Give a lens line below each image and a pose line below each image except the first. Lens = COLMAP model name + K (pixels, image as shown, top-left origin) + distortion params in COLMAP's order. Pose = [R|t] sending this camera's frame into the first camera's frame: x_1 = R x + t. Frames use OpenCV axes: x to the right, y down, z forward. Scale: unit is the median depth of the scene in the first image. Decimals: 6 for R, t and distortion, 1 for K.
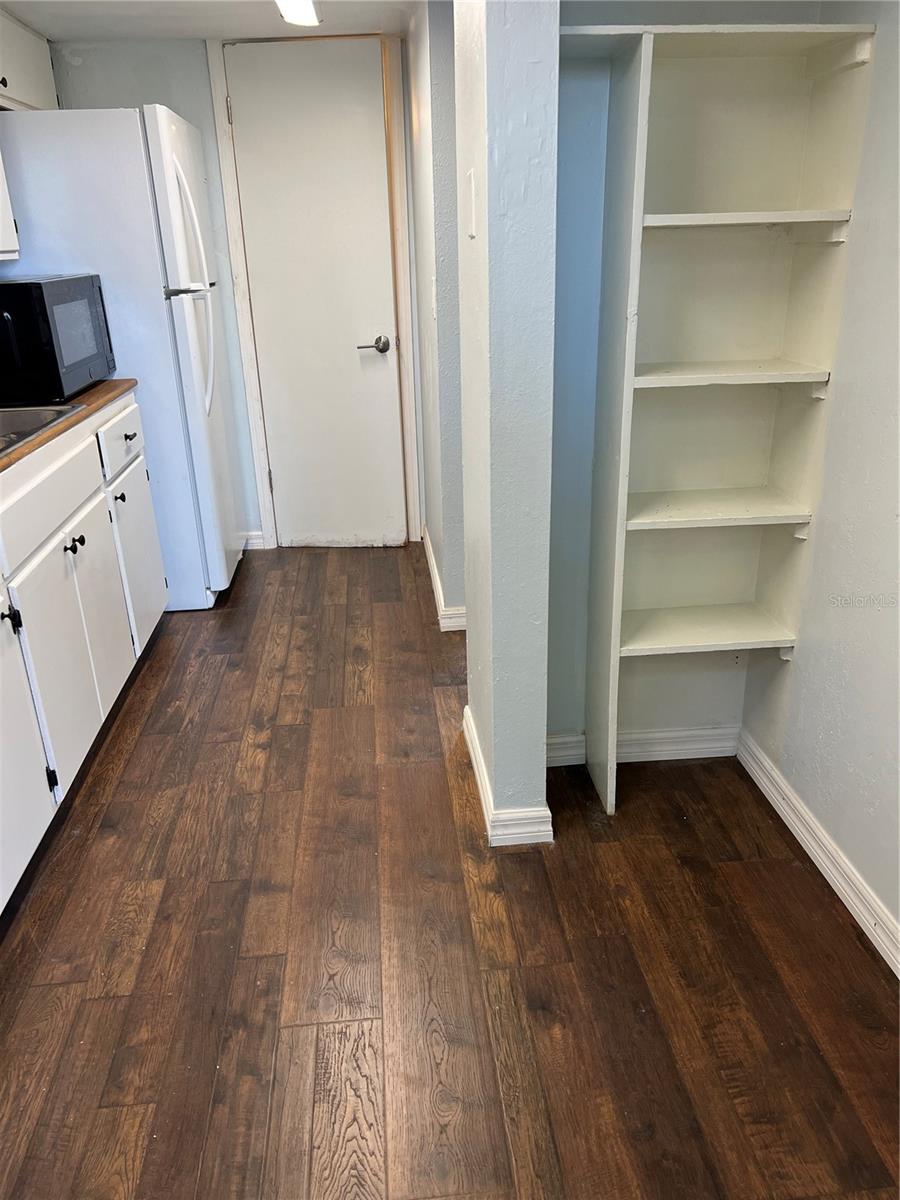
lens RADIAL K [[900.7, 0, 450.8], [0, 900.7, 600.1], [0, 0, 1]] dist [0.044499, -0.051656]
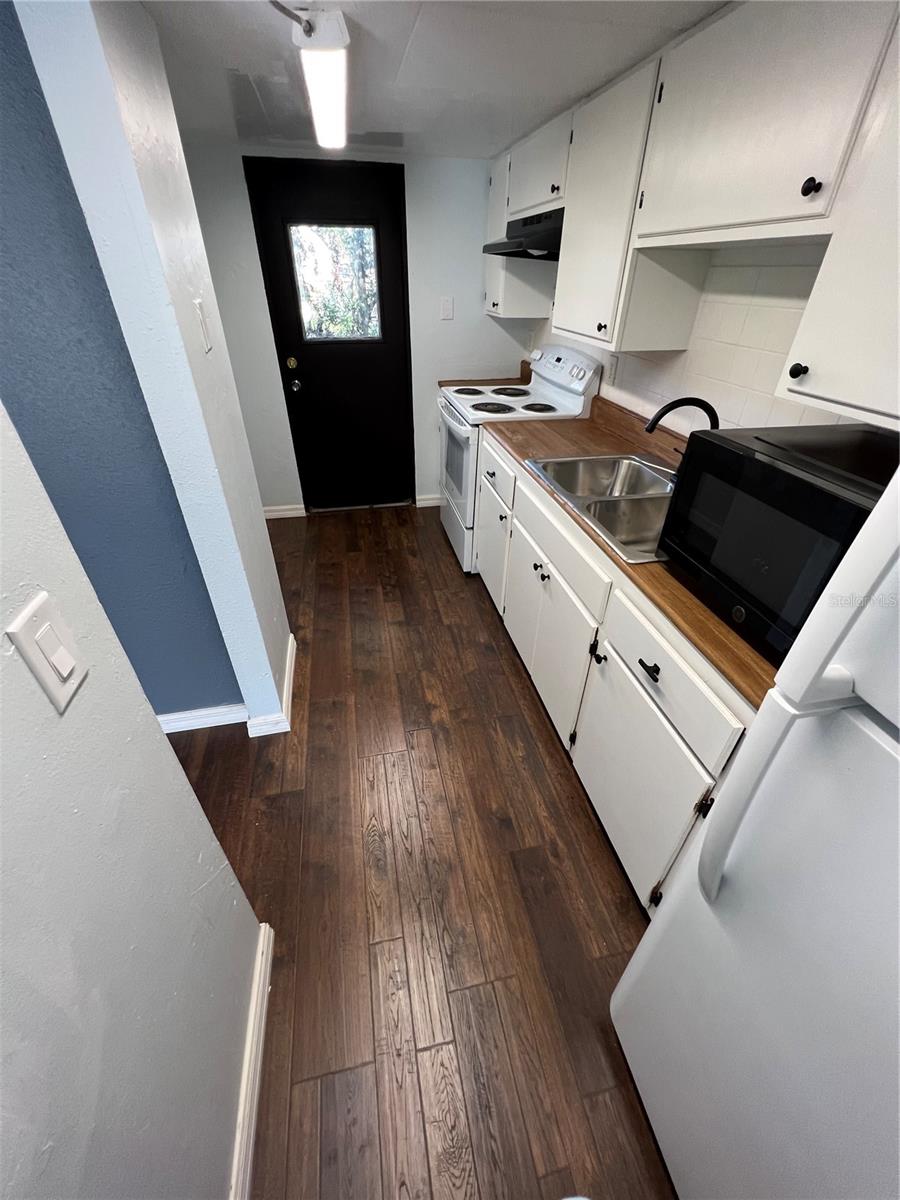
lens RADIAL K [[479.2, 0, 456.0], [0, 479.2, 597.2], [0, 0, 1]] dist [0.001740, 0.000217]
pose [[-0.992640, 0.075799, -0.094450, -0.191357], [-0.036727, 0.554758, 0.831201, -0.610868], [0.115400, 0.828552, -0.547891, 1.320800]]
